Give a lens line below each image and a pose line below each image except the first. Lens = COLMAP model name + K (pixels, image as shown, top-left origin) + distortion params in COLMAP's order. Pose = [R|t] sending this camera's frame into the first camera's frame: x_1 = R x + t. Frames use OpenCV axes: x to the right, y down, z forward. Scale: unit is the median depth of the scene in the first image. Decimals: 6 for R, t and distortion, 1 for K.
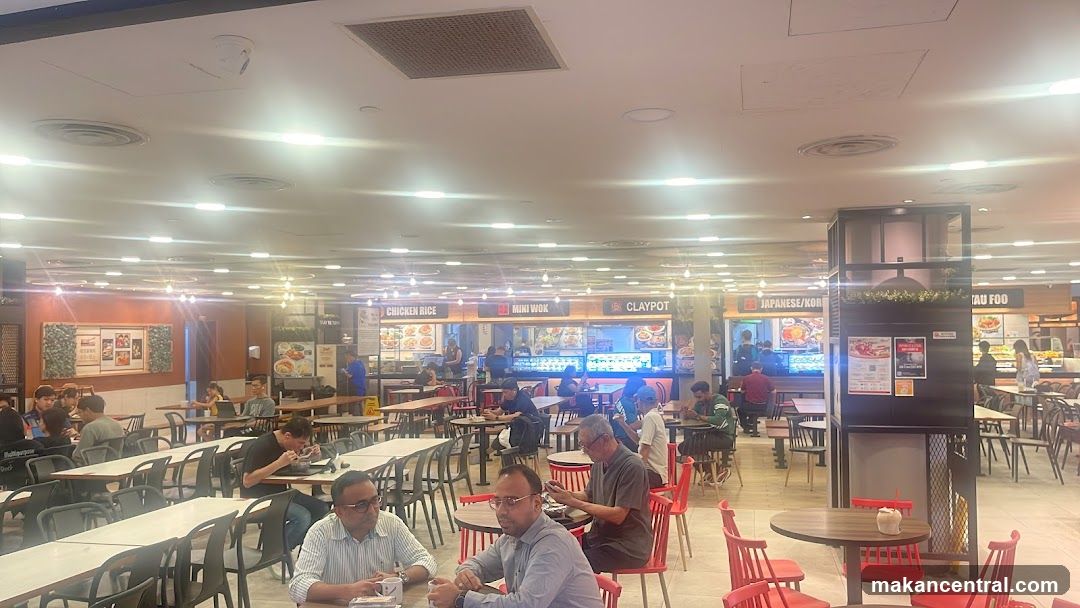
lens RADIAL K [[777.4, 0, 541.8], [0, 777.4, 309.5], [0, 0, 1]] dist [0.004190, -0.000558]
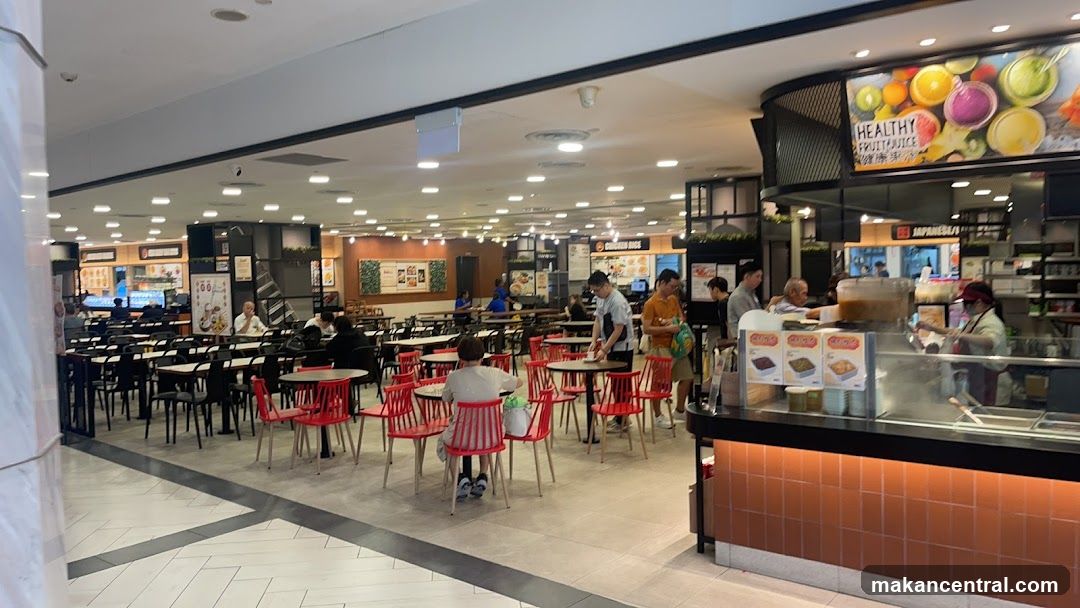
lens RADIAL K [[777.4, 0, 538.2], [0, 777.4, 300.1], [0, 0, 1]] dist [0.004190, -0.000558]
pose [[0.889314, 0.009763, -0.457194, 0.365607], [0.026909, 0.996922, 0.073631, -0.006909], [0.456506, -0.077783, 0.886314, -0.228803]]
